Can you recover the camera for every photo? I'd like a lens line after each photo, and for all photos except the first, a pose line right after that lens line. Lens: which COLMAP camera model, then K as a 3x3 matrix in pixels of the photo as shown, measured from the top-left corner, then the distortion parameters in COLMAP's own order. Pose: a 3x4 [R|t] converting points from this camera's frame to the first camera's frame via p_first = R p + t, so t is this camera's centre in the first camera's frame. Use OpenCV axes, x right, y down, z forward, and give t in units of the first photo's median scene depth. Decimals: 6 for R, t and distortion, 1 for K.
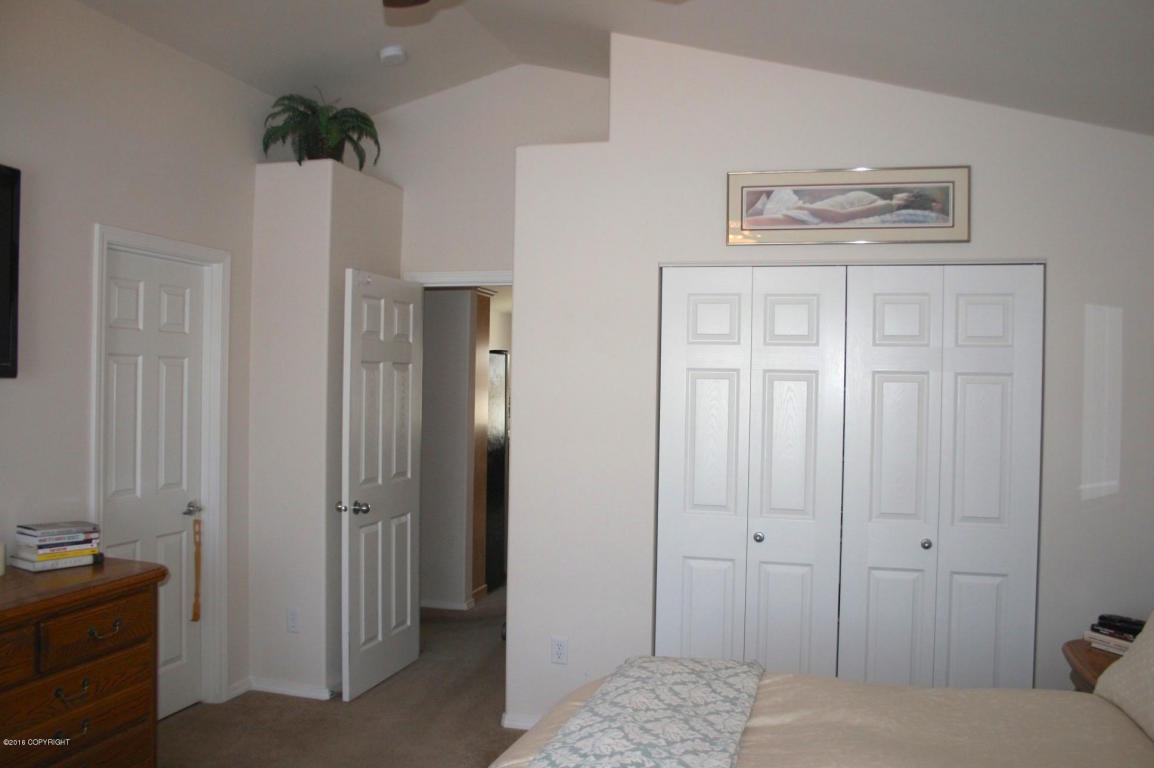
lens RADIAL K [[963.9, 0, 577.0], [0, 963.9, 384.0], [0, 0, 1]] dist [-0.162028, 0.135232]
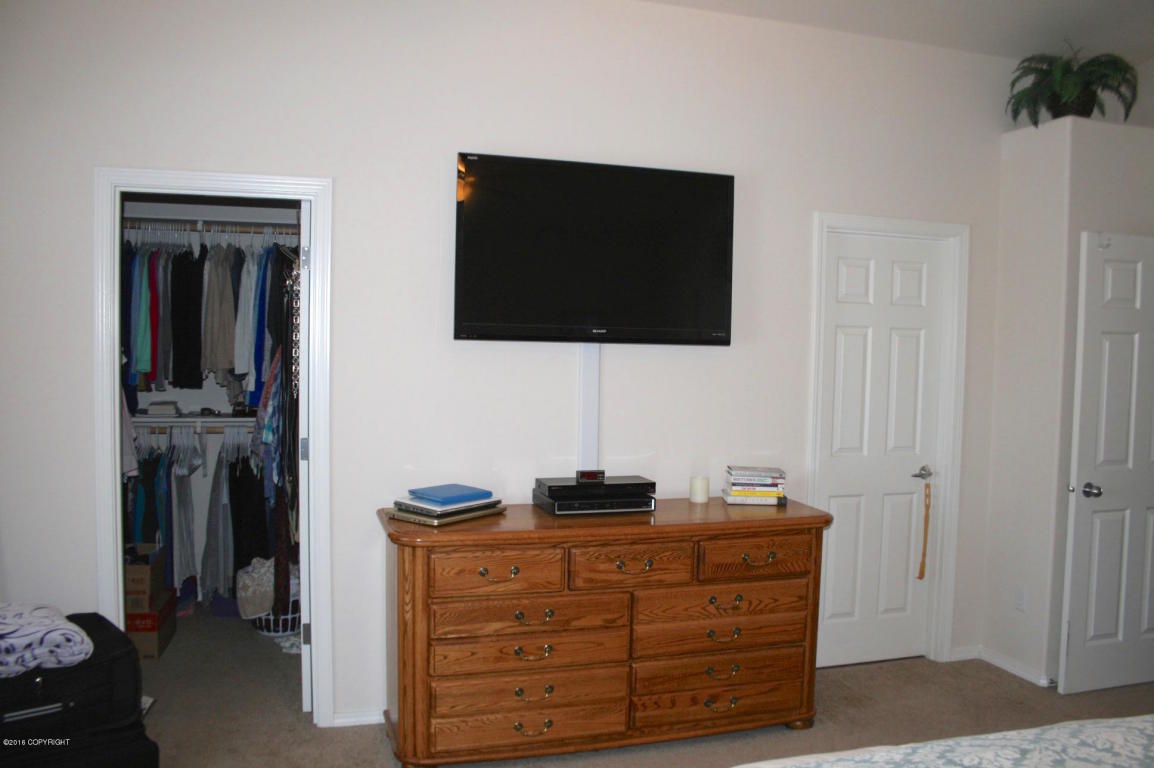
lens RADIAL K [[963.9, 0, 577.0], [0, 963.9, 384.0], [0, 0, 1]] dist [-0.162028, 0.135232]
pose [[0.556313, 0.035227, -0.830226, 0.248977], [-0.013289, 0.999350, 0.033499, 0.003180], [0.830867, -0.007603, 0.556419, 0.089627]]
